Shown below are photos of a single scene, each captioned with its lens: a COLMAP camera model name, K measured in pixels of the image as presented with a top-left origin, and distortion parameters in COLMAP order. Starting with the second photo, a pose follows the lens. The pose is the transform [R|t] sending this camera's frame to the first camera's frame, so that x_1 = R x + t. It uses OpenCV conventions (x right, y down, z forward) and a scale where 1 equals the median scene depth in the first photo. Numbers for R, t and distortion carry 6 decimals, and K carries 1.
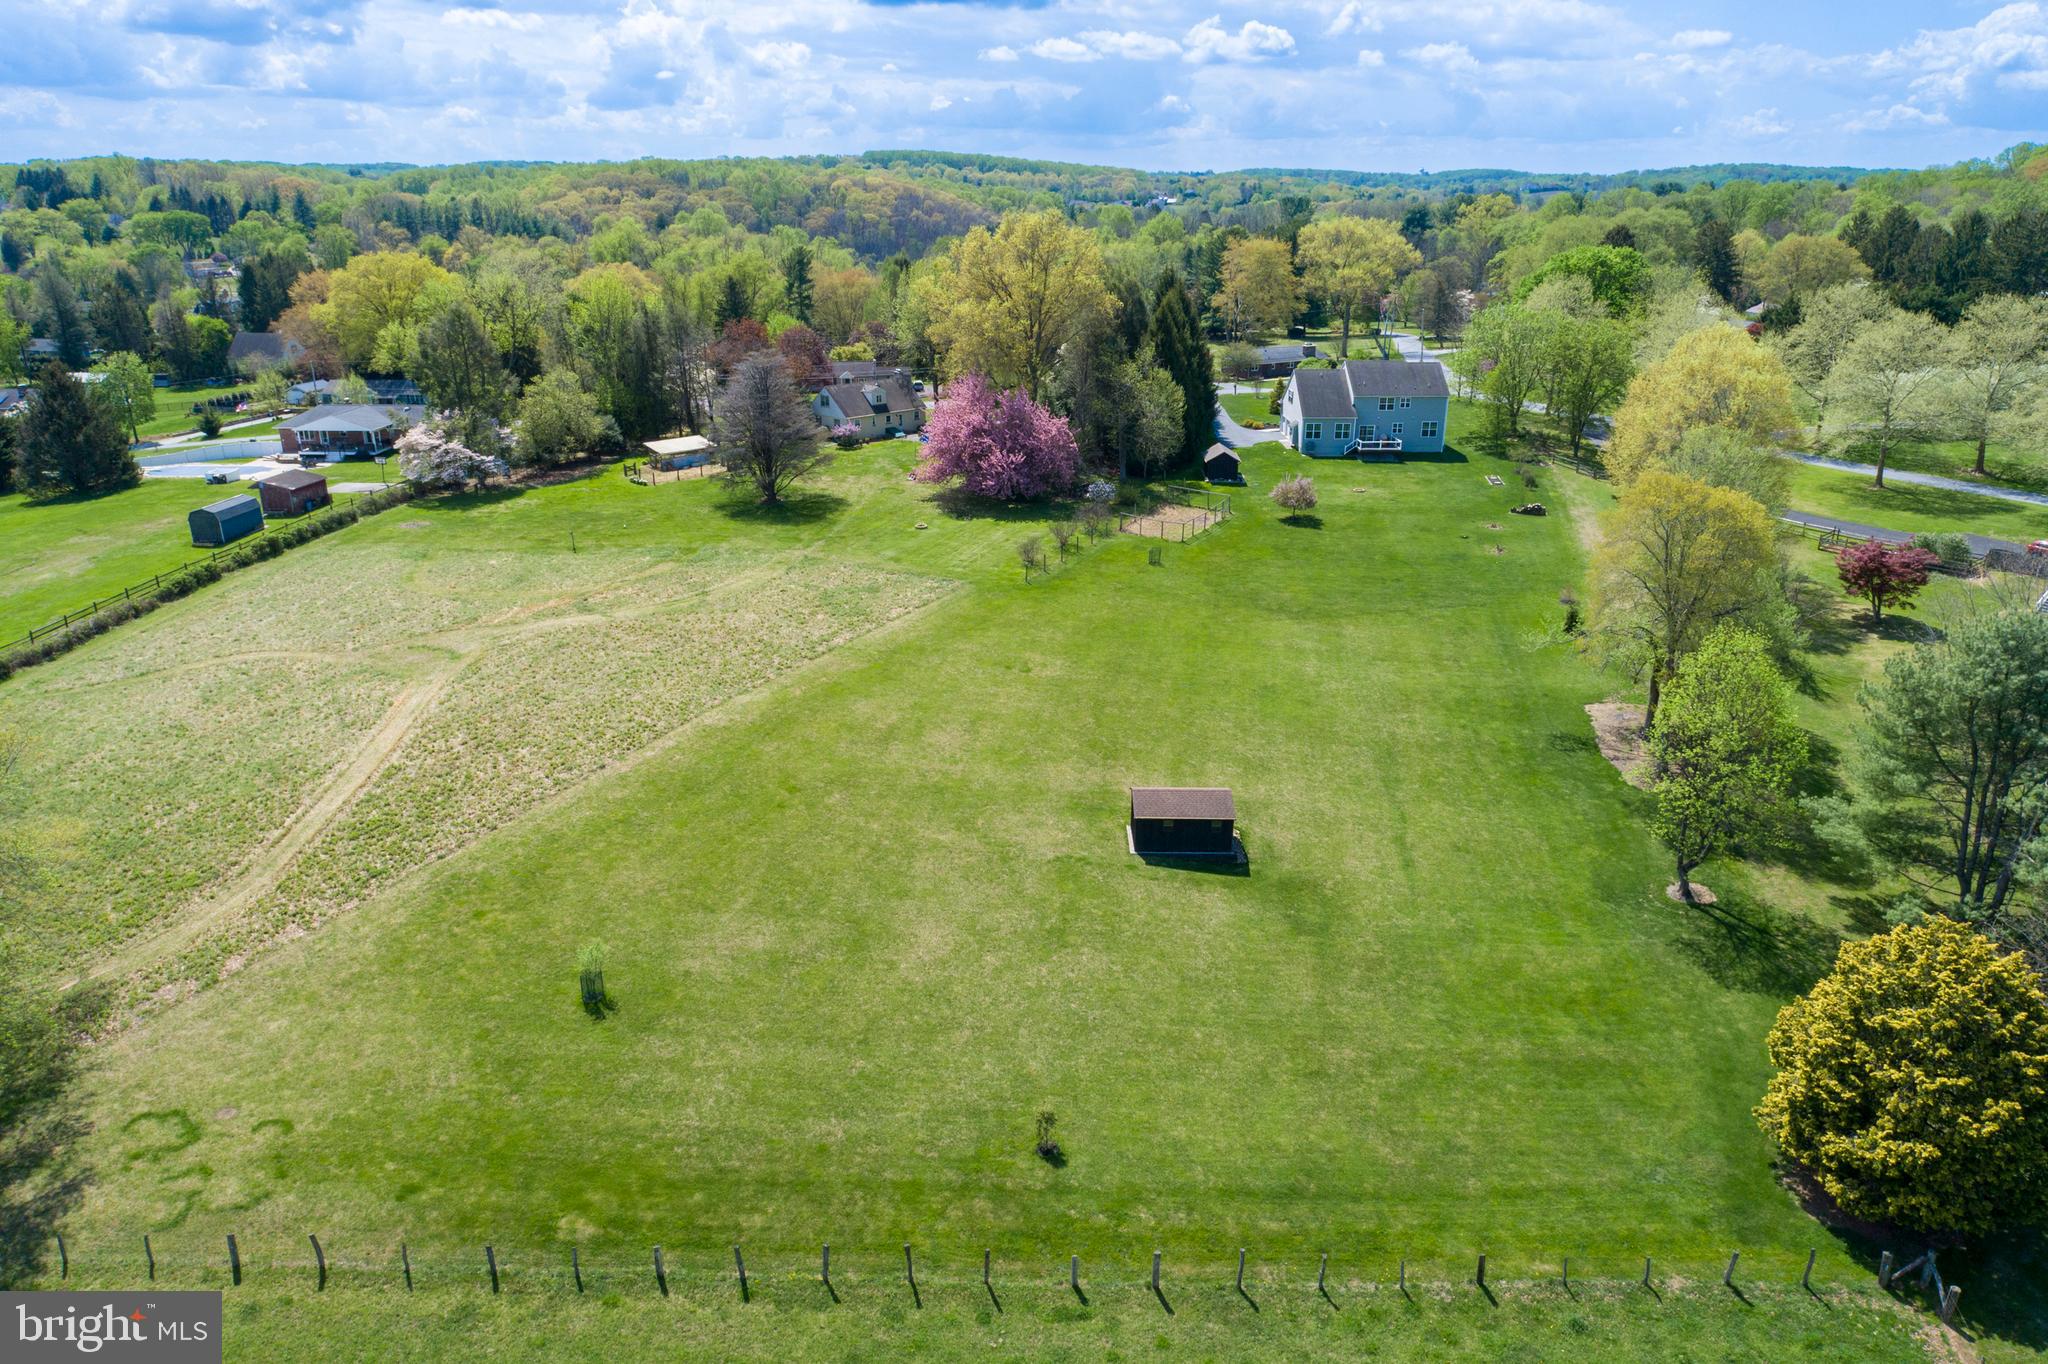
lens RADIAL K [[1389.0, 0, 1024.0], [0, 1389.0, 682.0], [0, 0, 1]] dist [-0.004370, 0.014771]
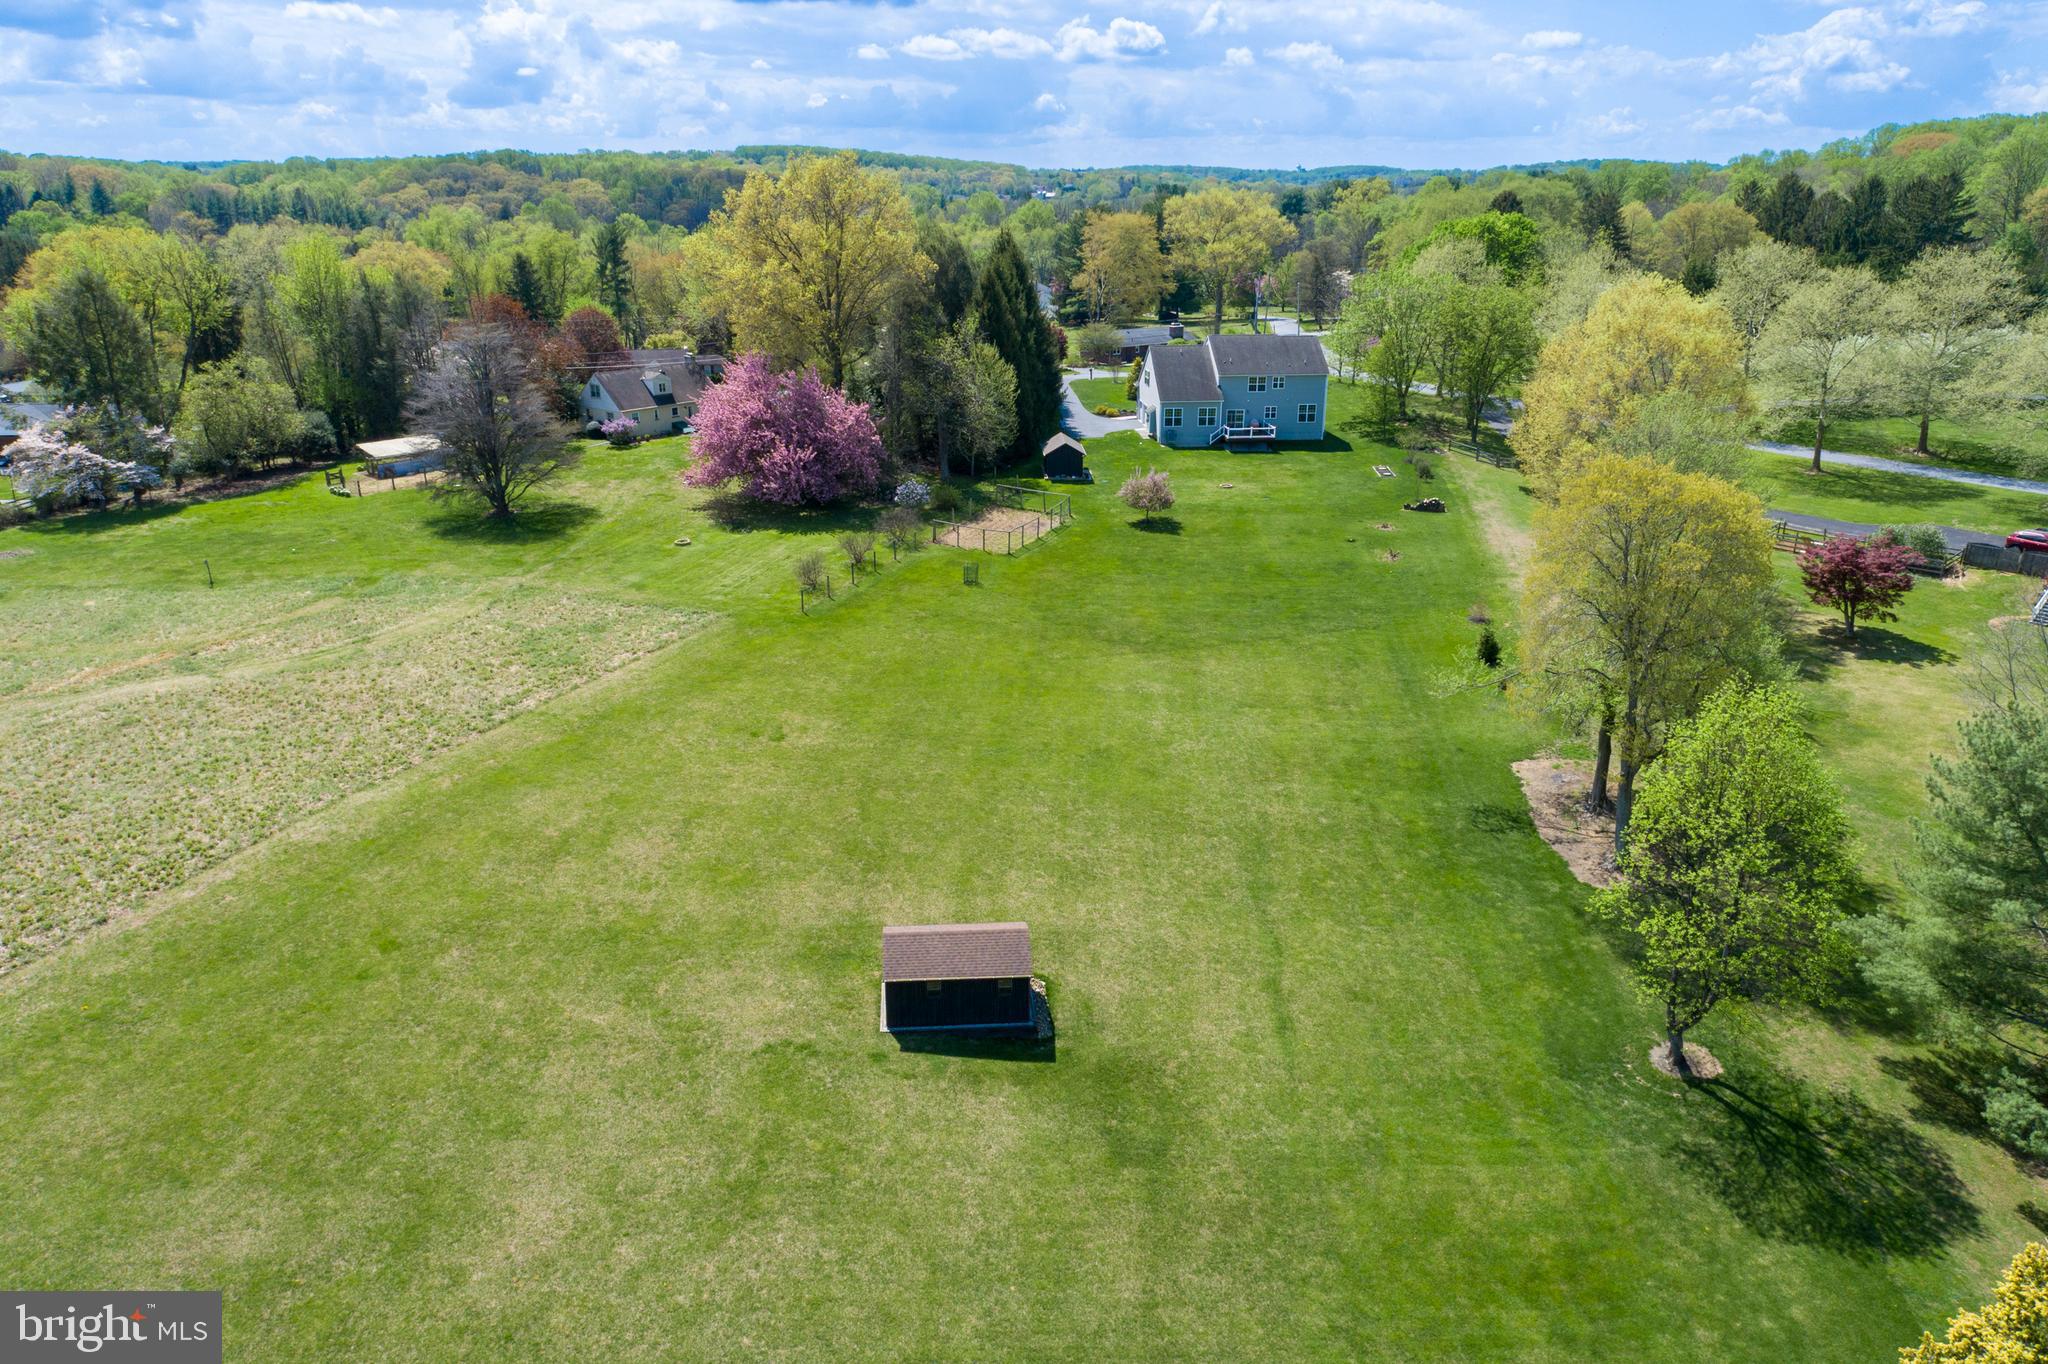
lens RADIAL K [[1389.0, 0, 1024.0], [0, 1389.0, 682.0], [0, 0, 1]] dist [-0.004370, 0.014771]
pose [[0.996894, -0.029306, 0.073094, 0.080390], [0.029262, 0.999570, 0.001672, -0.036208], [-0.073111, 0.000472, 0.997324, 0.252481]]
